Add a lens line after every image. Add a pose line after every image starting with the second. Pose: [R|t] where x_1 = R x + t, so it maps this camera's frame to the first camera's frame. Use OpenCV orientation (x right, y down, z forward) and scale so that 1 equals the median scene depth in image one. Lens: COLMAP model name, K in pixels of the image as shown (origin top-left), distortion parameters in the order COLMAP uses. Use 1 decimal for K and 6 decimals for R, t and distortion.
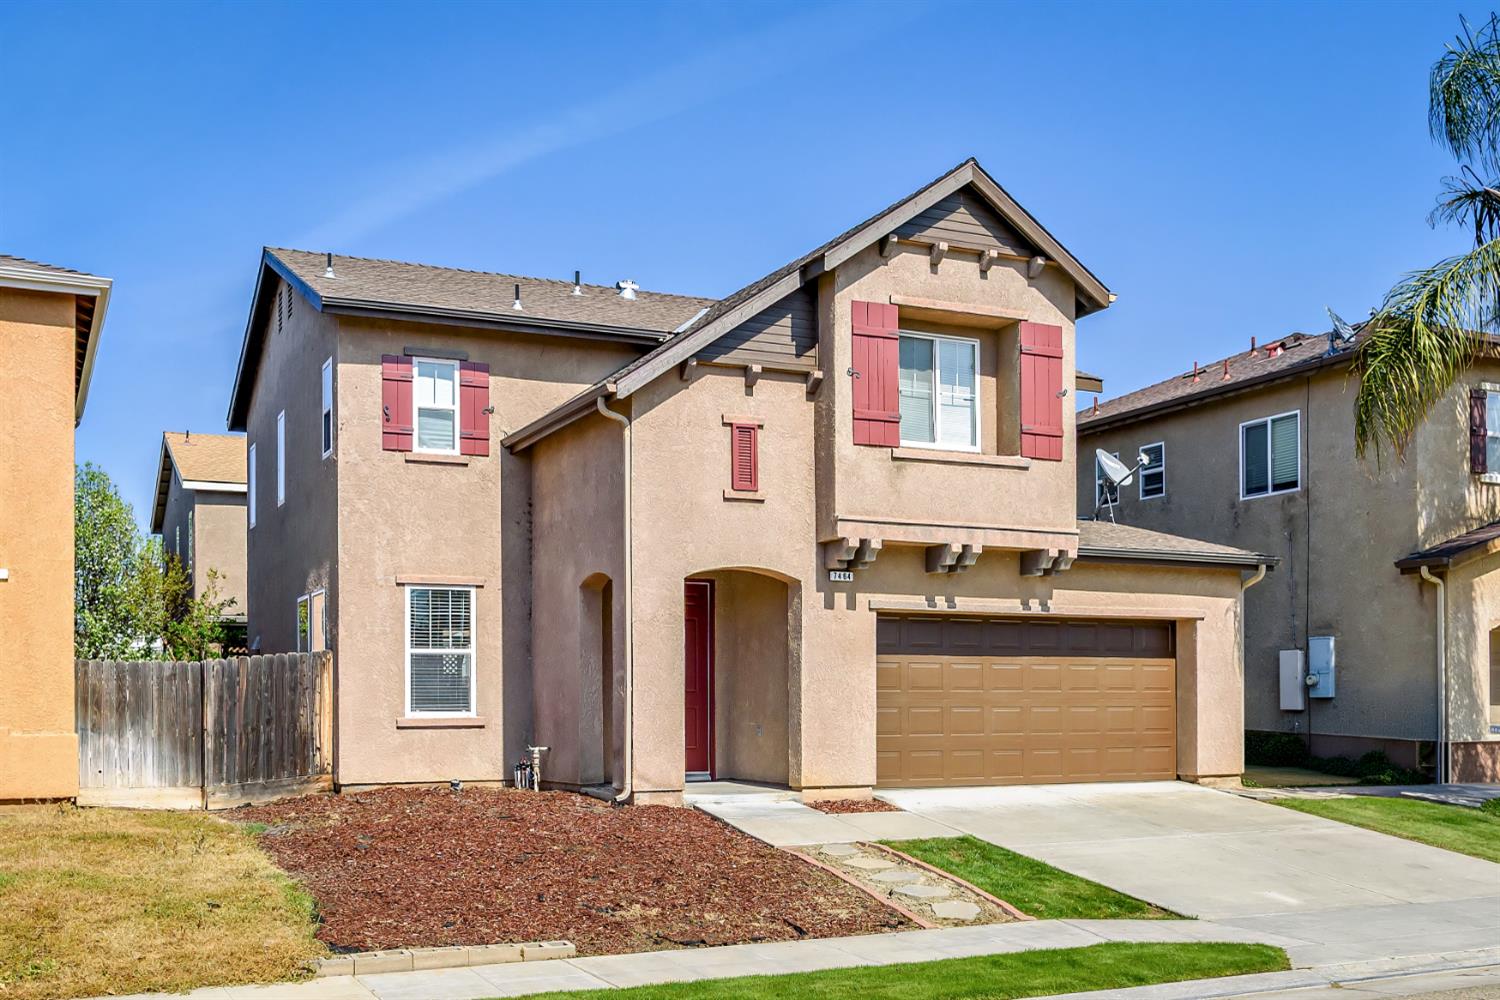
lens RADIAL K [[890.3, 0, 750.3], [0, 890.3, 446.9], [0, 0, 1]] dist [-0.011466, -0.000715]
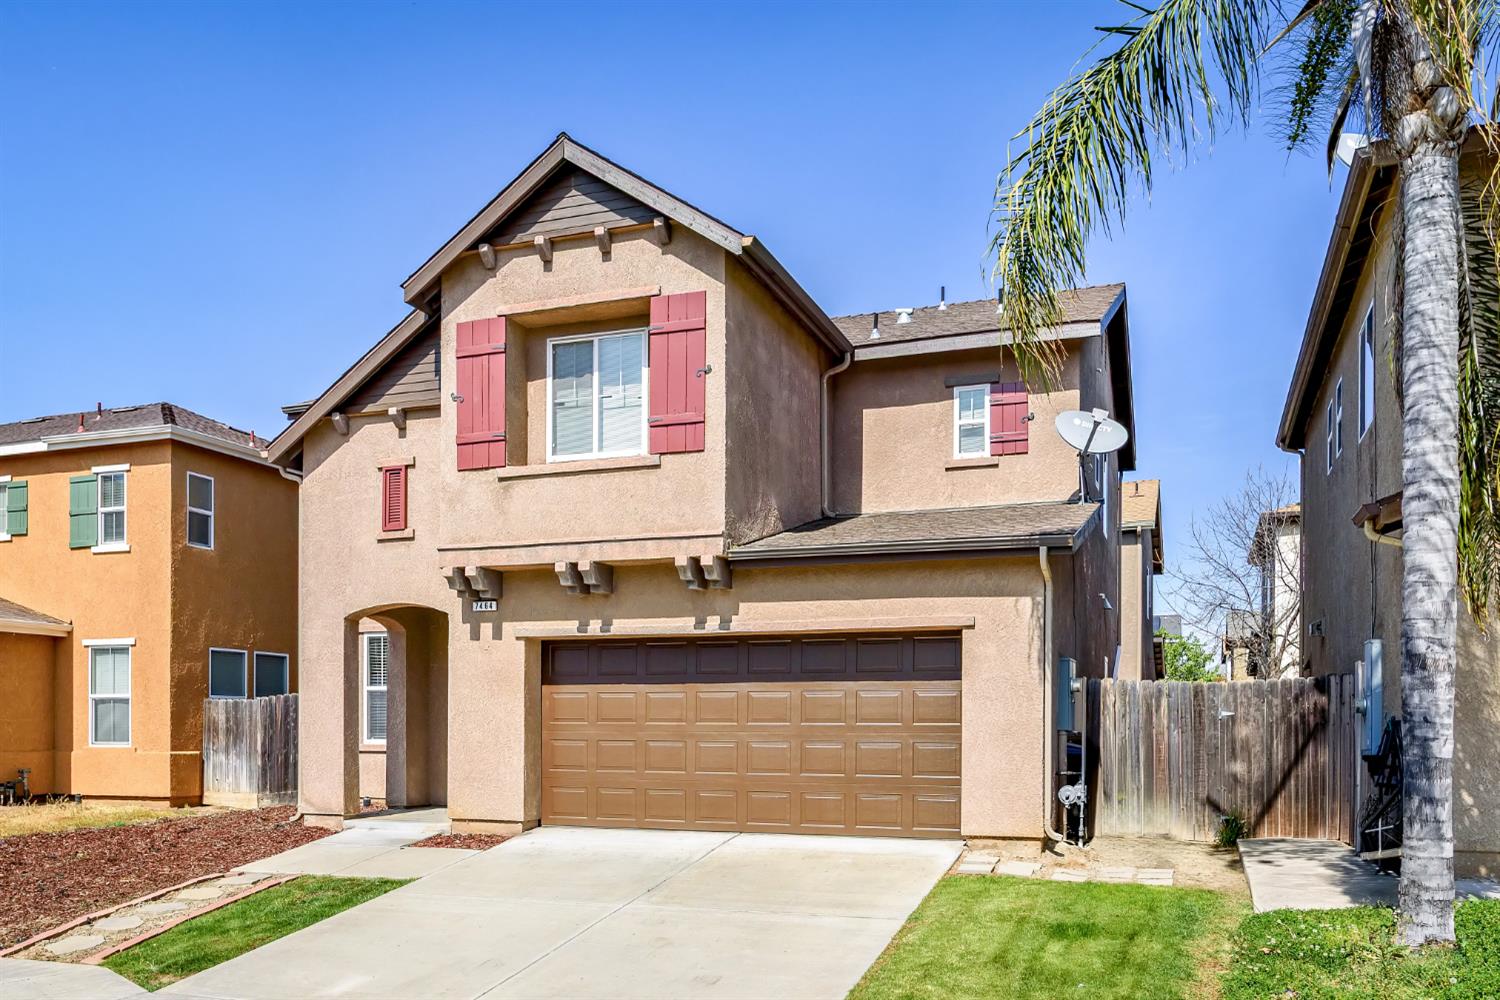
lens RADIAL K [[866.1, 0, 750.0], [0, 866.1, 500.0], [0, 0, 1]] dist [-0.010983, -0.001320]
pose [[0.858843, -0.127100, -0.496219, 0.803185], [0.138816, 0.990228, -0.013376, 0.080240], [0.493070, -0.057395, 0.868094, 0.315618]]
